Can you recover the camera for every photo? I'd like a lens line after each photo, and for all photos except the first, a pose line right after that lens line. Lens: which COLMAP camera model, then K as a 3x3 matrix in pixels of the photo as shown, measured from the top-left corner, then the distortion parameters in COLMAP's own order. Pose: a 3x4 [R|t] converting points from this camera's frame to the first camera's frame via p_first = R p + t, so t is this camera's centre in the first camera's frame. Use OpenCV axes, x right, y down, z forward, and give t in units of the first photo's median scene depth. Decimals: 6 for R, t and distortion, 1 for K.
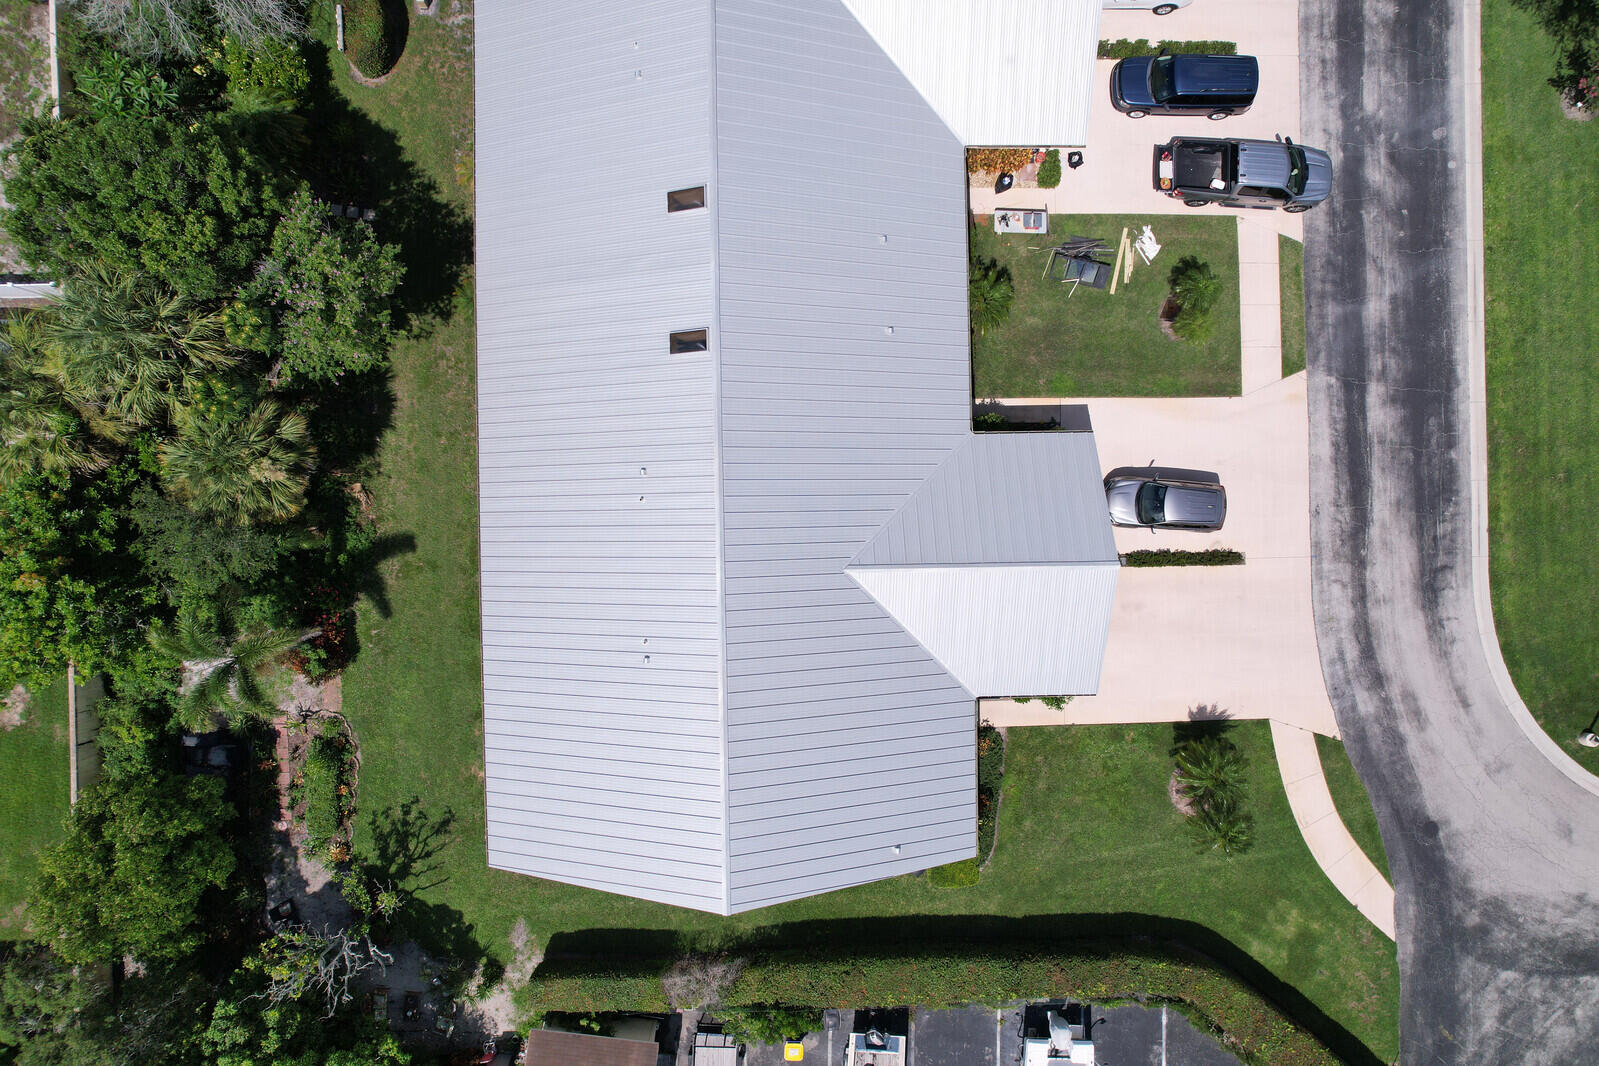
lens RADIAL K [[1017.3, 0, 805.0], [0, 1017.3, 529.8], [0, 0, 1]] dist [-0.070109, 0.061314]
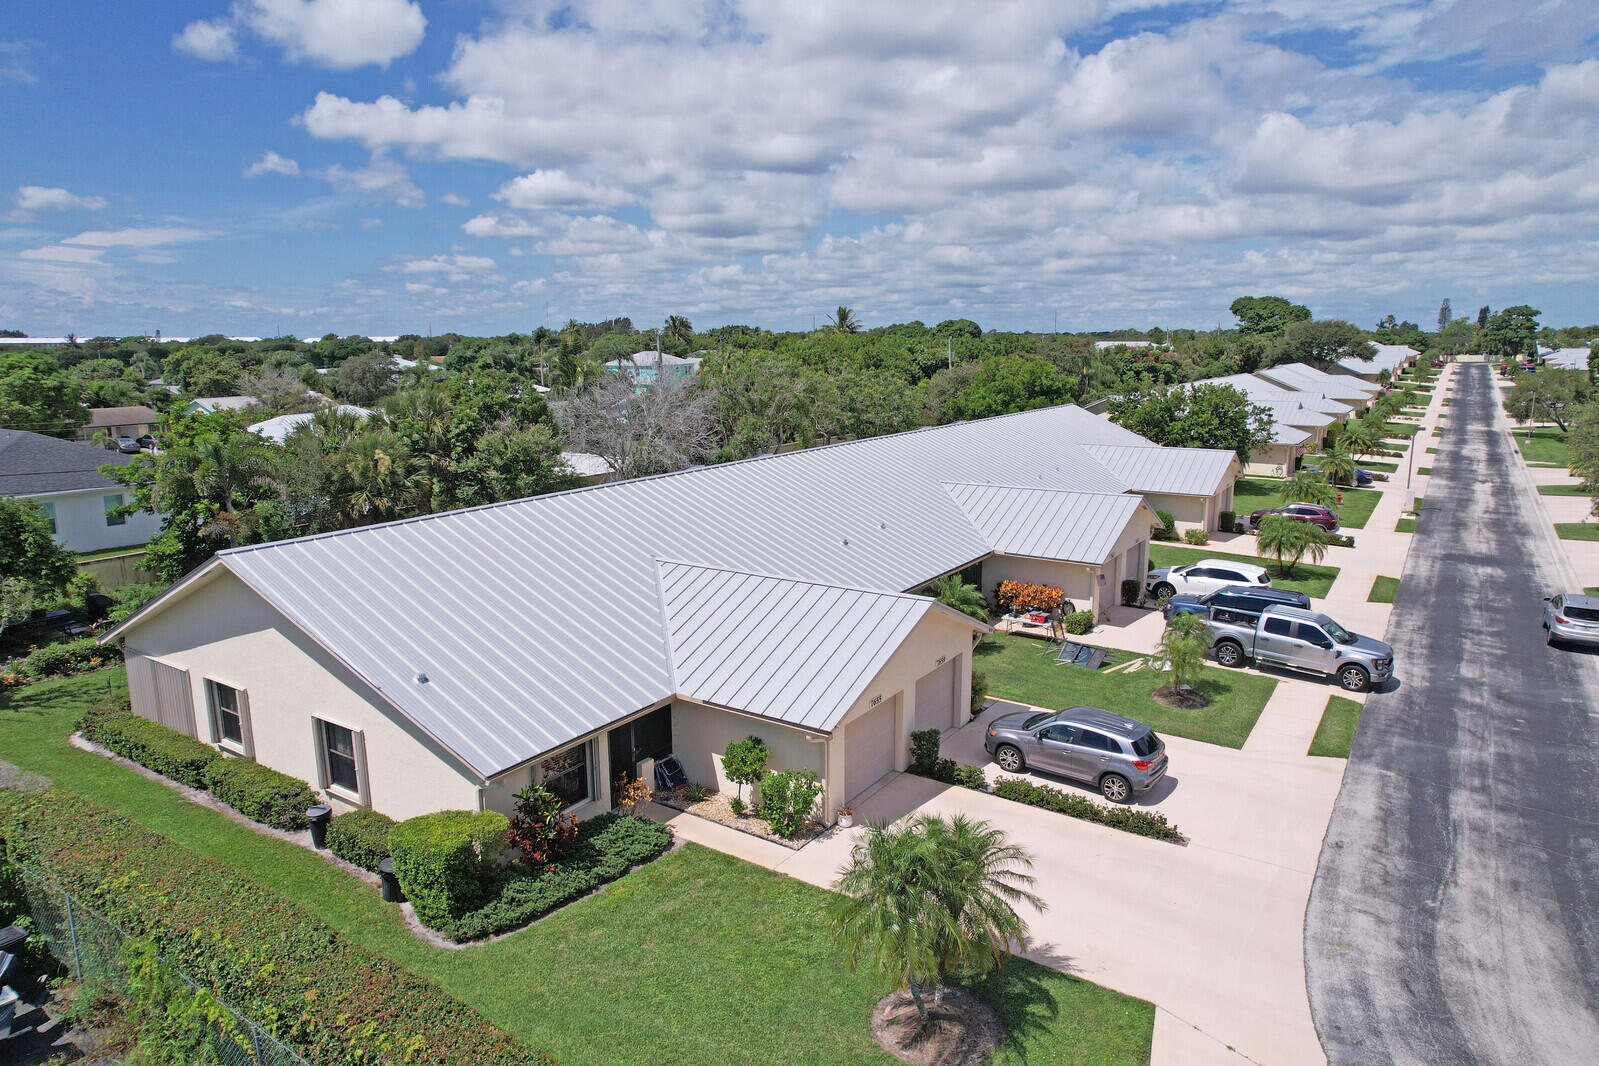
lens RADIAL K [[1017.3, 0, 798.2], [0, 1017.3, 530.7], [0, 0, 1]] dist [-0.070109, 0.061314]
pose [[0.823741, 0.082709, -0.560902, 0.561854], [-0.566707, 0.150066, -0.810138, 0.604172], [0.017167, 0.985210, 0.170487, 0.713866]]
